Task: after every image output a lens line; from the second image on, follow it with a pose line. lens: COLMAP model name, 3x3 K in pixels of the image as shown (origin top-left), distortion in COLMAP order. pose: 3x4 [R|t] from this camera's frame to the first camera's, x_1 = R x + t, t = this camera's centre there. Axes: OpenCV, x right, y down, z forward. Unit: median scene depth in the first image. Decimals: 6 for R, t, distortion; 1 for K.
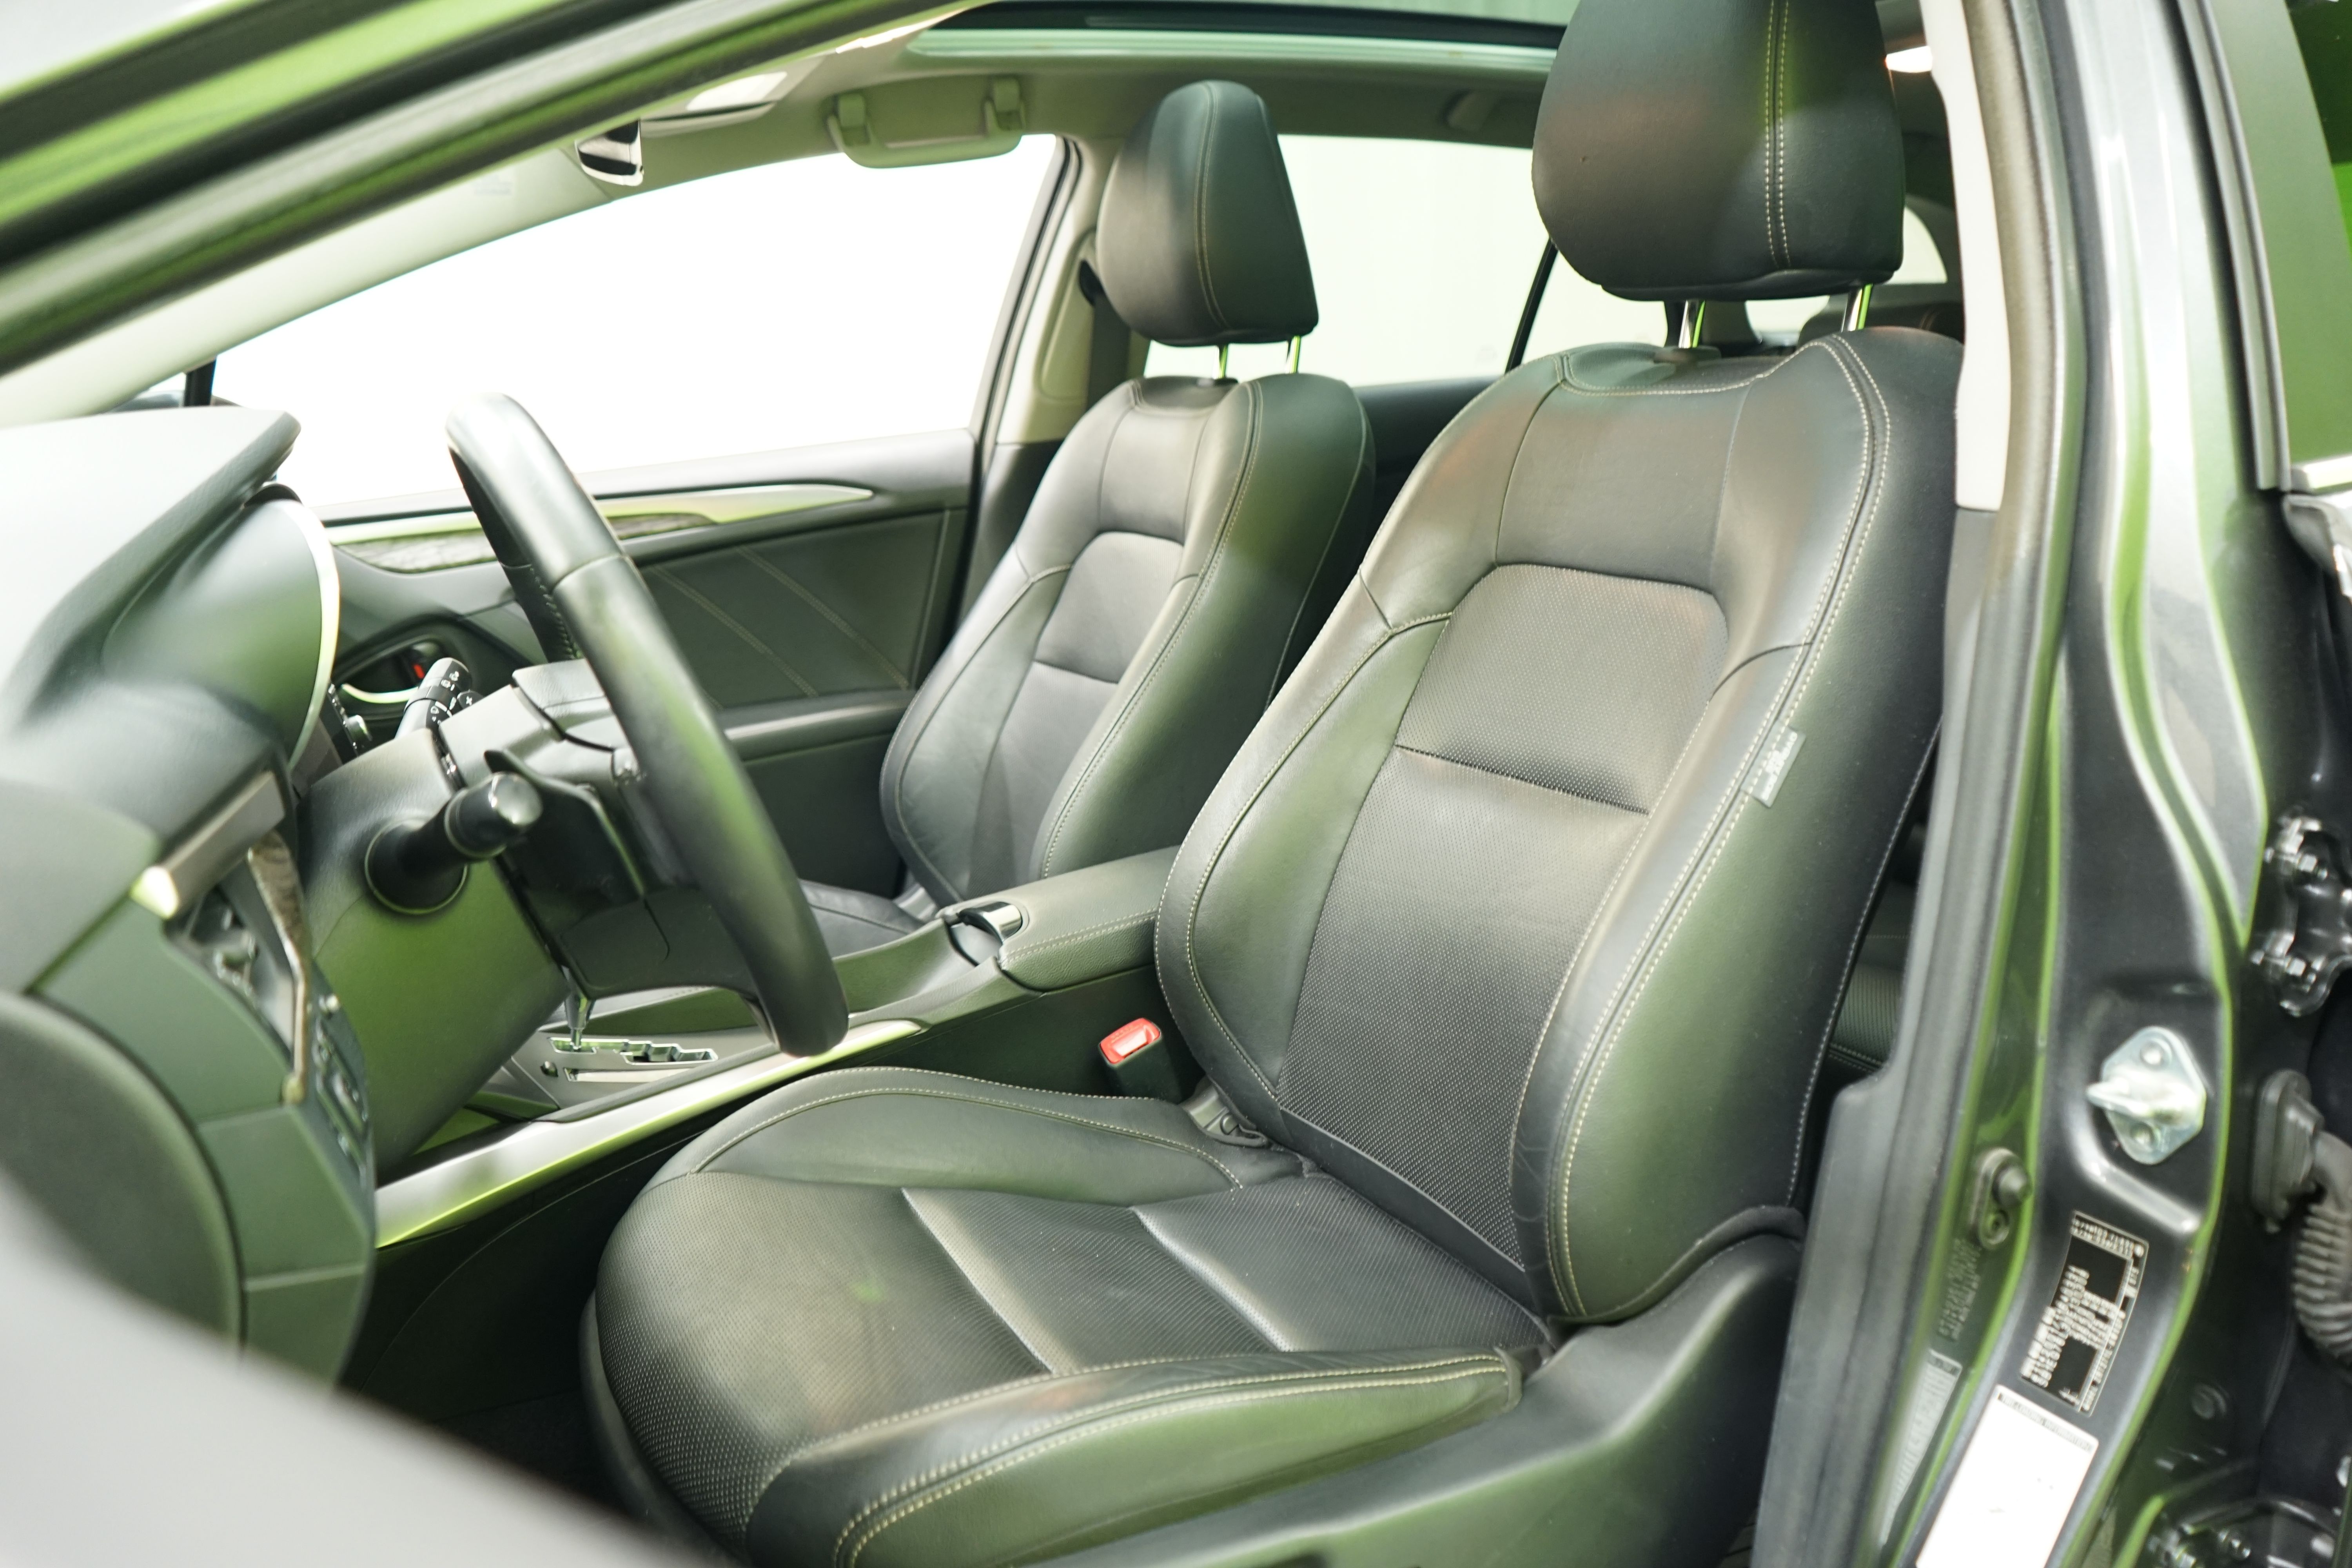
lens RADIAL K [[1875.9, 0, 1176.0], [0, 1875.9, 784.0], [0, 0, 1]] dist [-0.009082, 0.000298]
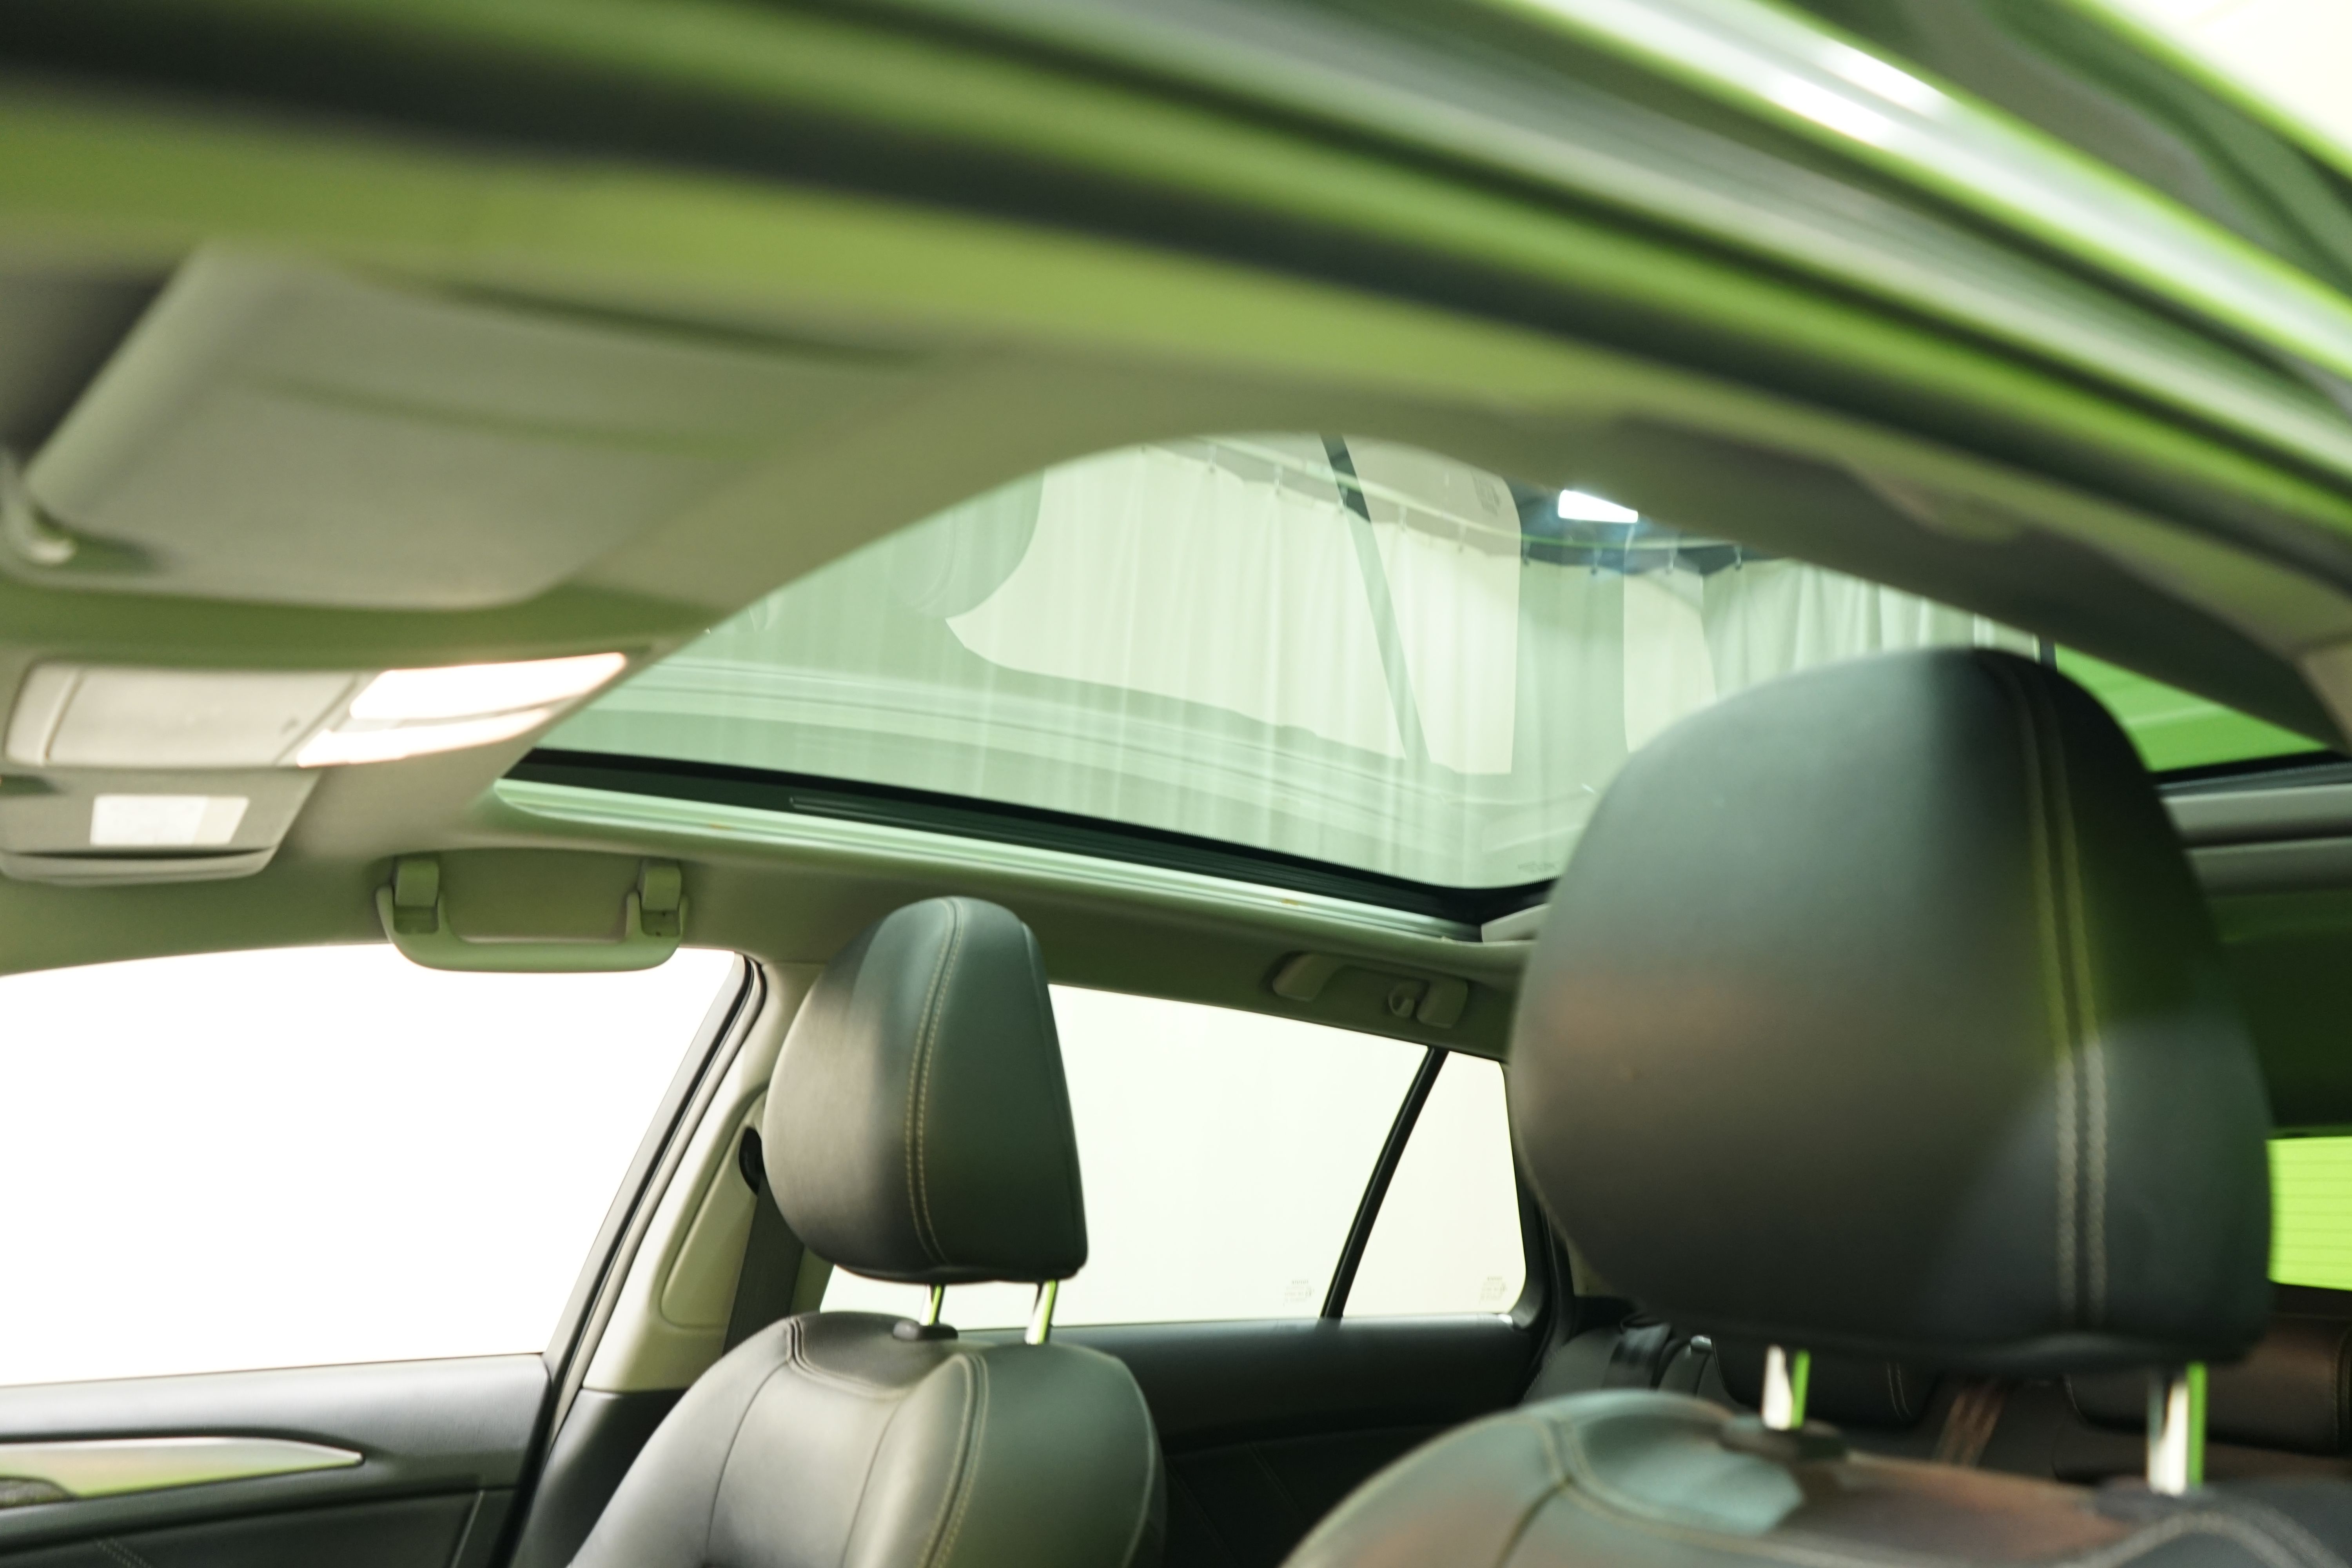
lens RADIAL K [[1875.9, 0, 1176.0], [0, 1875.9, 784.0], [0, 0, 1]] dist [-0.009082, 0.000298]
pose [[0.987978, 0.109574, 0.109052, 0.016967], [-0.052053, 0.900015, -0.432739, -0.111370], [-0.145565, 0.421860, 0.894899, 0.333410]]
